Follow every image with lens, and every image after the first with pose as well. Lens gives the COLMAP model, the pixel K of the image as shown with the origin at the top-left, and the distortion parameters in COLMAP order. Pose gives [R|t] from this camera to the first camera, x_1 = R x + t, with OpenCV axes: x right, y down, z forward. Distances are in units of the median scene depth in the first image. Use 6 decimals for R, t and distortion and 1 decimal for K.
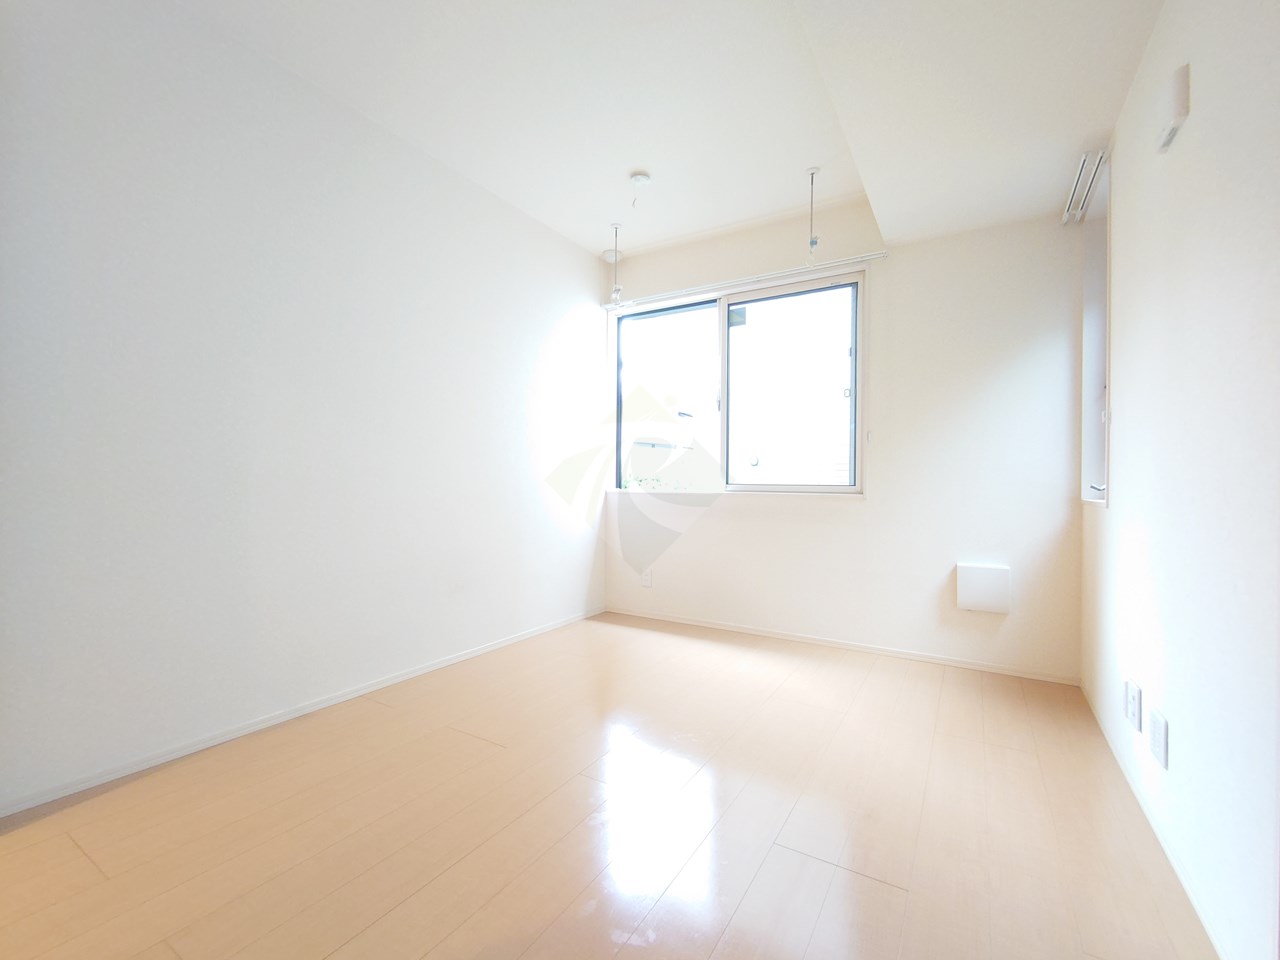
lens RADIAL K [[541.6, 0, 635.4], [0, 541.6, 482.4], [0, 0, 1]] dist [-0.008330, -0.000392]
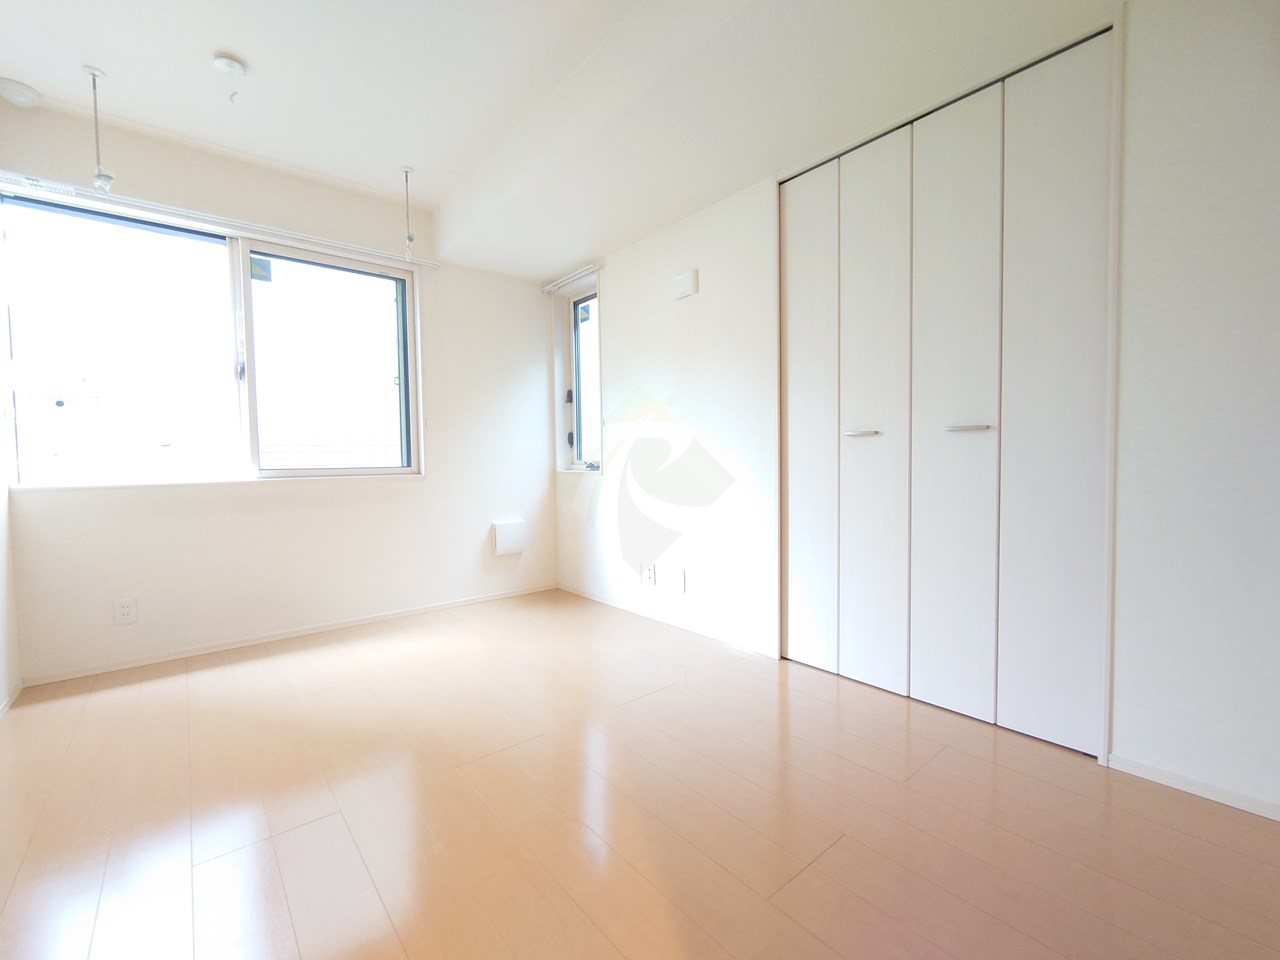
lens RADIAL K [[541.6, 0, 635.4], [0, 541.6, 482.4], [0, 0, 1]] dist [-0.008330, -0.000392]
pose [[0.333856, -0.059769, 0.940727, -0.482830], [0.014651, 0.998196, 0.058220, -0.020001], [-0.942510, -0.005654, 0.334130, 0.201972]]
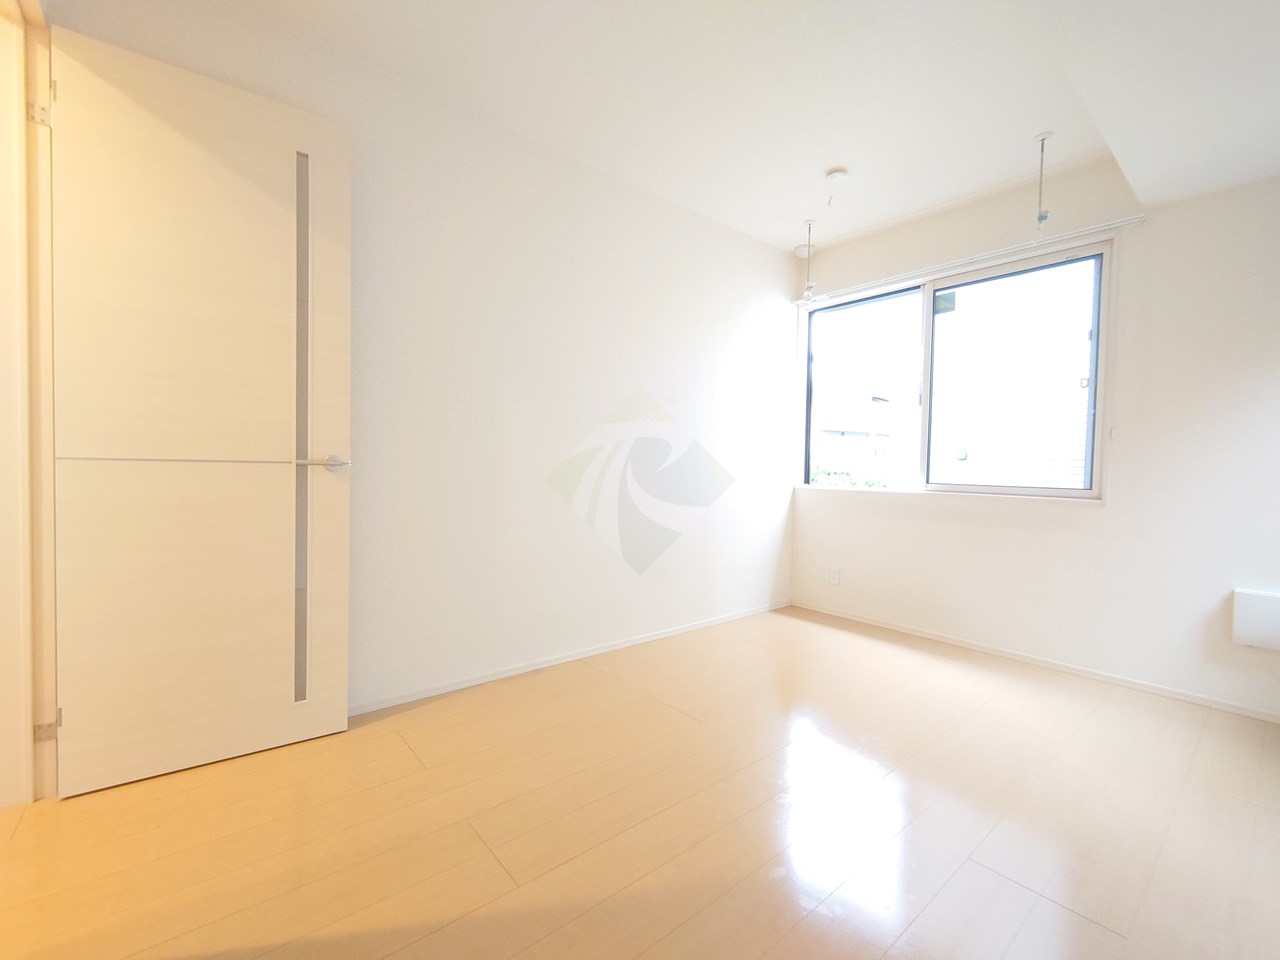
lens RADIAL K [[541.6, 0, 635.4], [0, 541.6, 482.4], [0, 0, 1]] dist [-0.008330, -0.000392]
pose [[0.945995, 0.019110, -0.323618, -0.008932], [-0.010109, 0.999514, 0.029474, -0.023929], [0.324024, -0.024611, 0.945729, -0.060009]]
